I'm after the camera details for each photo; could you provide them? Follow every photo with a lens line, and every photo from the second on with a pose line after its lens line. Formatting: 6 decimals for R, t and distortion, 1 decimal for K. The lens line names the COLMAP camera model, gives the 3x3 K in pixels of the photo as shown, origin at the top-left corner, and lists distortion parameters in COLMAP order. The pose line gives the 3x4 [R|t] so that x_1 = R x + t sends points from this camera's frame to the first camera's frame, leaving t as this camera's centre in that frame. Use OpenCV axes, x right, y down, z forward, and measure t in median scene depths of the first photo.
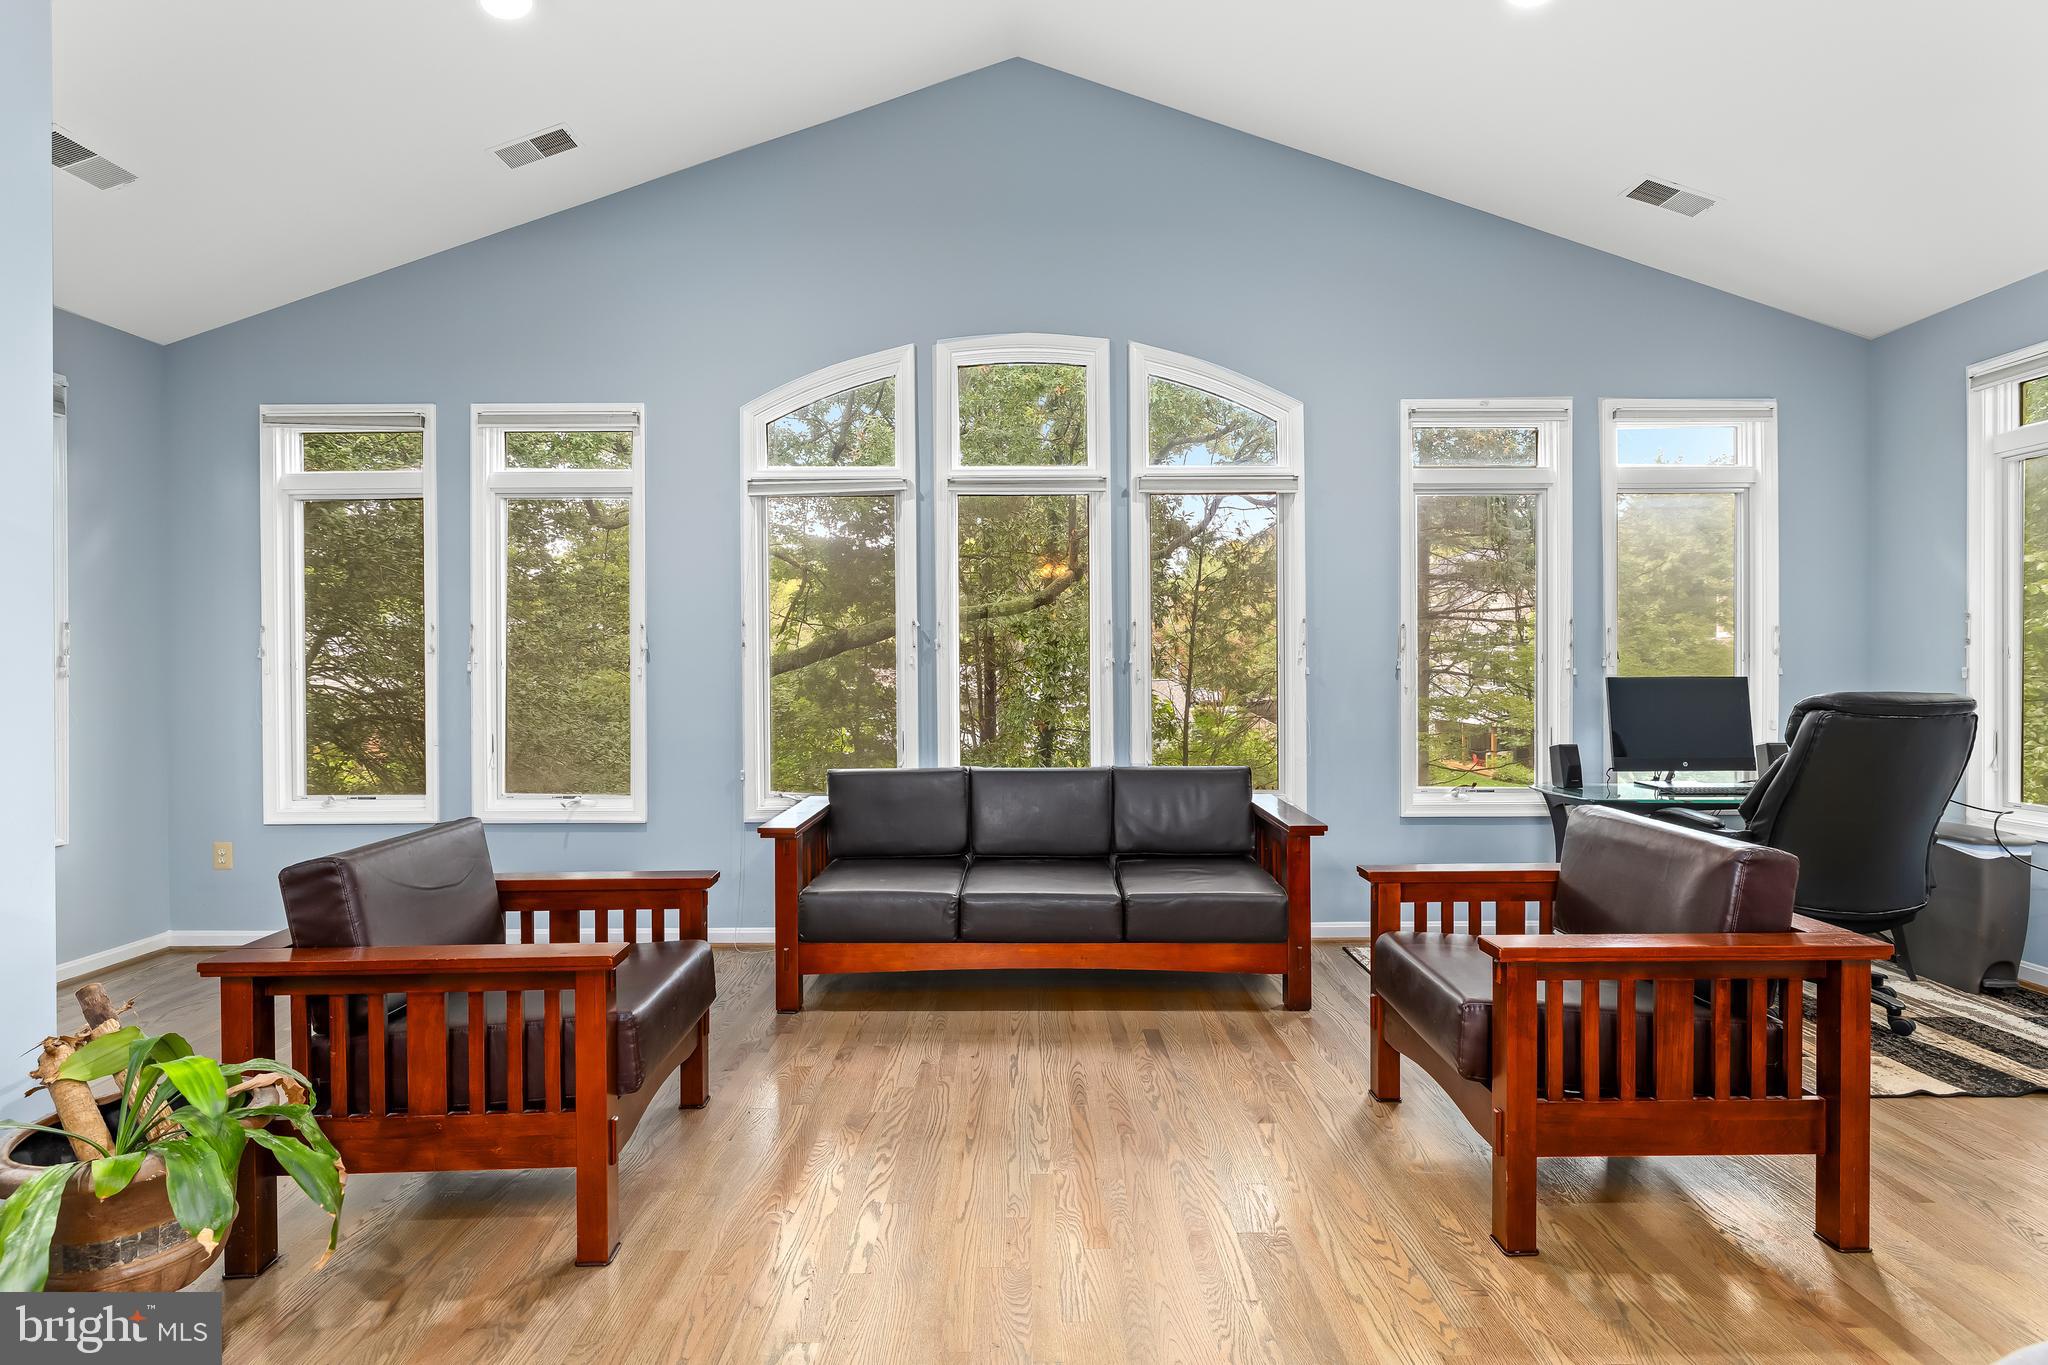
lens RADIAL K [[961.8, 0, 1024.9], [0, 961.8, 675.2], [0, 0, 1]] dist [-0.005619, 0.001462]
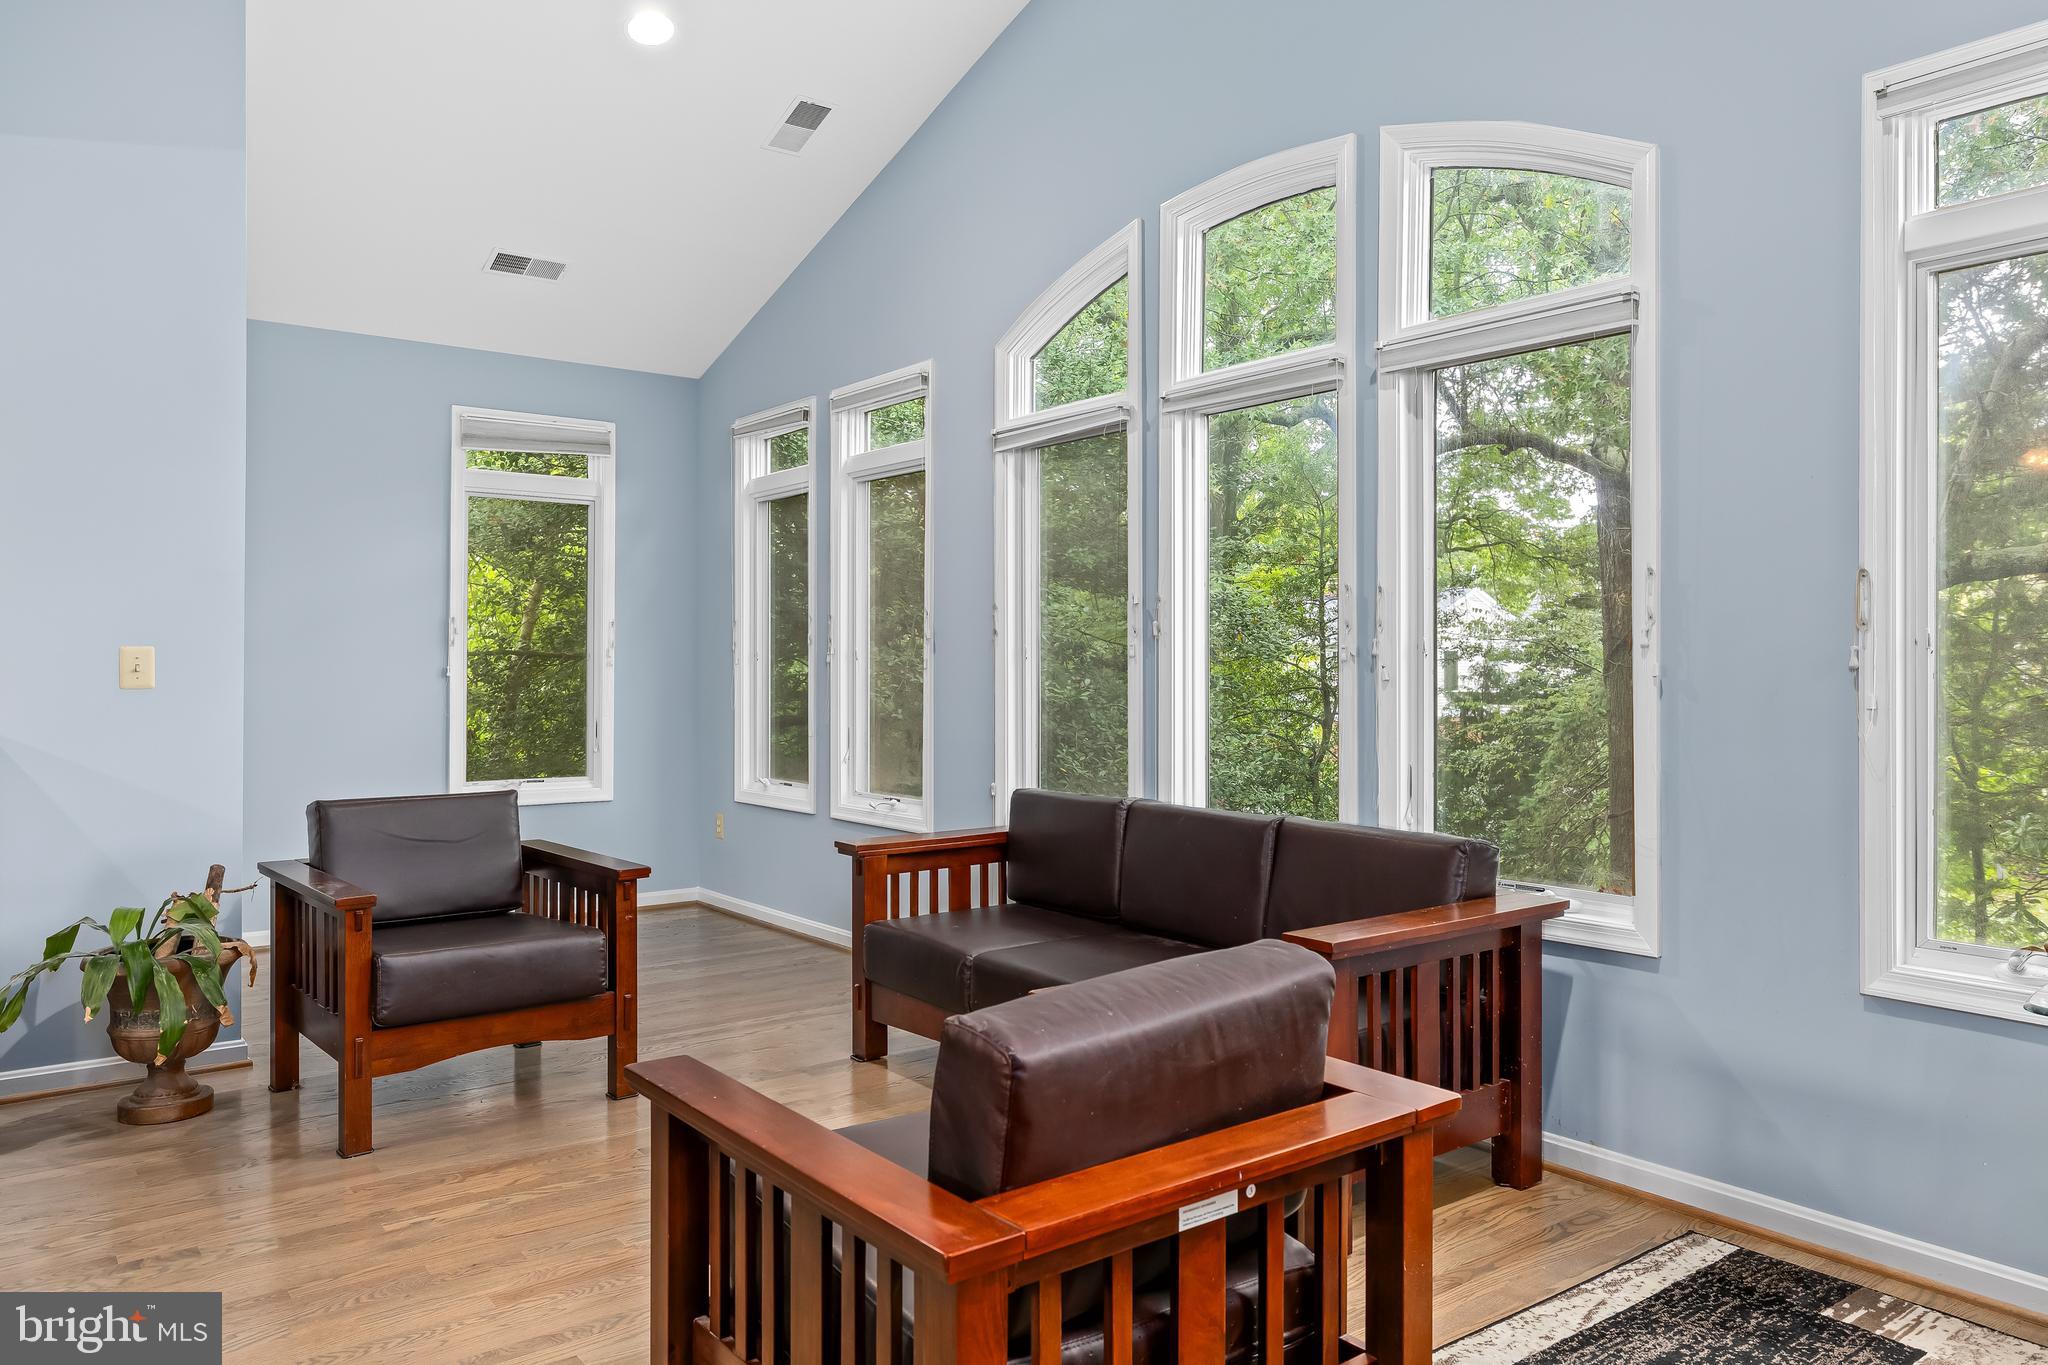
lens RADIAL K [[1385.5, 0, 1014.7], [0, 1385.5, 664.7], [0, 0, 1]] dist [-0.006211, 0.000054]
pose [[0.610916, 0.006070, -0.791672, 0.661507], [-0.013197, 0.999910, -0.002517, -0.000496], [0.791585, 0.011985, 0.610941, 0.283681]]
